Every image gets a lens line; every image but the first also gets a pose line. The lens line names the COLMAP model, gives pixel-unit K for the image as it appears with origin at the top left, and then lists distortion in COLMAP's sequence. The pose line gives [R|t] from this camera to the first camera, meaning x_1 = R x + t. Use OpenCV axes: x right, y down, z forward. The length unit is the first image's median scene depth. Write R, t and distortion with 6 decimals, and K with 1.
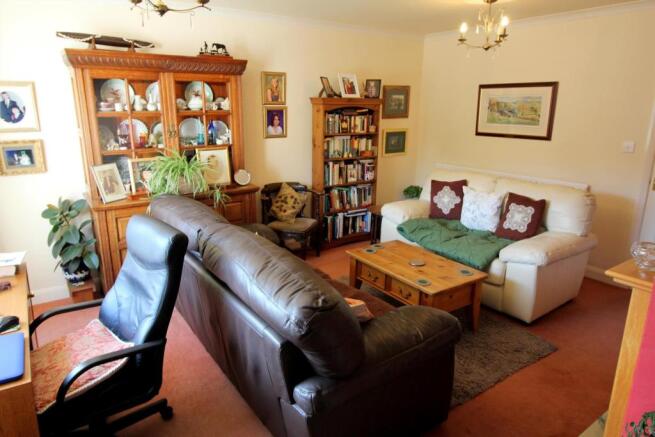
lens RADIAL K [[420.2, 0, 330.3], [0, 420.2, 217.0], [0, 0, 1]] dist [0.004314, -0.001290]
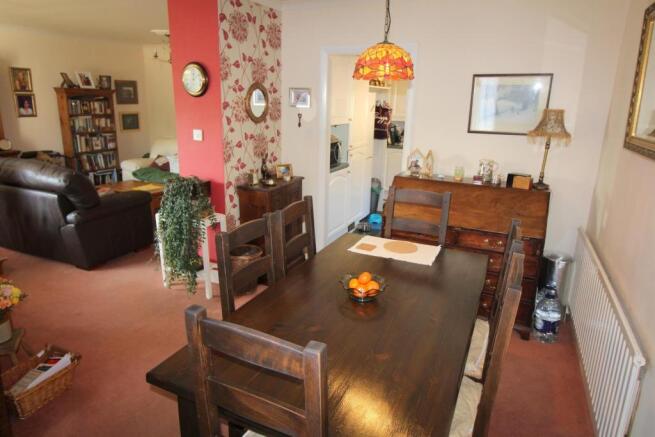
lens RADIAL K [[420.2, 0, 324.4], [0, 420.2, 213.7], [0, 0, 1]] dist [0.004314, -0.001290]
pose [[0.869547, -0.115514, 0.480150, 0.012255], [0.110399, 0.993122, 0.038992, 0.159166], [-0.481352, 0.019103, 0.876319, -0.584334]]
